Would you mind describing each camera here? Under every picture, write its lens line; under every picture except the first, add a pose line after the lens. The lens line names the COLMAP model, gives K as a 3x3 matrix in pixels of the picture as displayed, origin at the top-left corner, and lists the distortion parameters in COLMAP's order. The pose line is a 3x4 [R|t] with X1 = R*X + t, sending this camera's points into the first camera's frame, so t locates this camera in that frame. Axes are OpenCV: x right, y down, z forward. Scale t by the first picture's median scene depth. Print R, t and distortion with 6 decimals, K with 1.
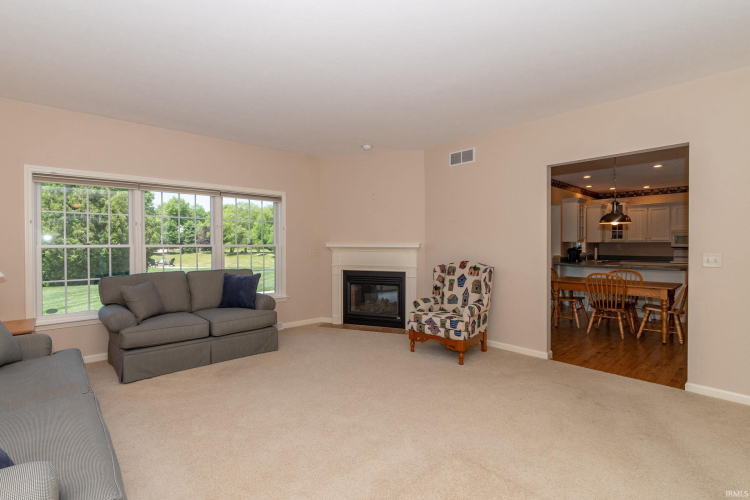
lens RADIAL K [[351.1, 0, 365.3], [0, 351.1, 246.3], [0, 0, 1]] dist [-0.000489, -0.000504]
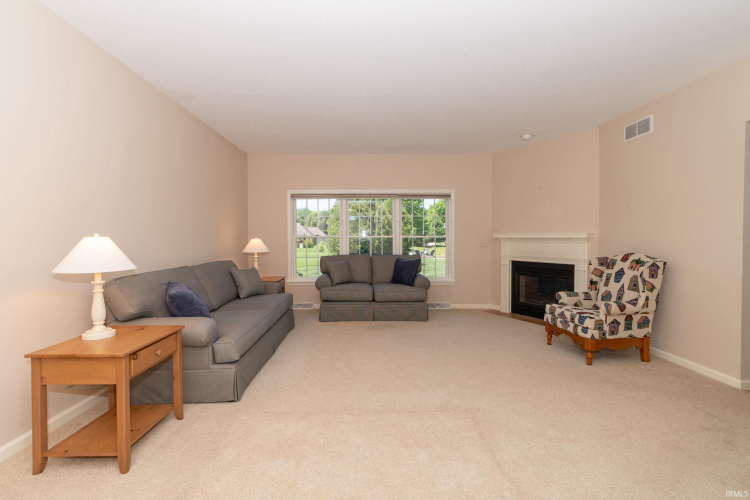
lens RADIAL K [[345.4, 0, 375.5], [0, 345.4, 246.8], [0, 0, 1]] dist [-0.001518, -0.000240]
pose [[0.762172, 0.014001, -0.647223, 0.375786], [-0.002584, 0.999824, 0.018586, 0.013501], [0.647370, -0.012494, 0.762074, -0.030983]]
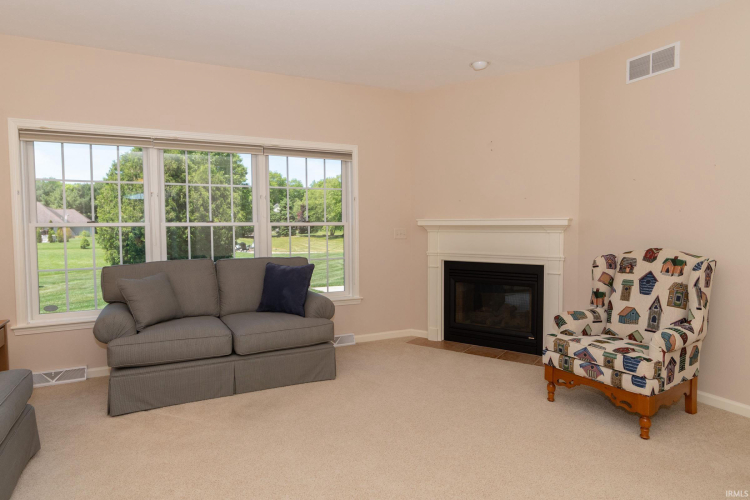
lens RADIAL K [[442.4, 0, 372.7], [0, 442.4, 246.3], [0, 0, 1]] dist [-0.000347, -0.000883]
pose [[0.961521, 0.007562, -0.274627, 0.047940], [0.003715, 0.999172, 0.040519, 0.008525], [0.274706, -0.039980, 0.960697, 0.210335]]
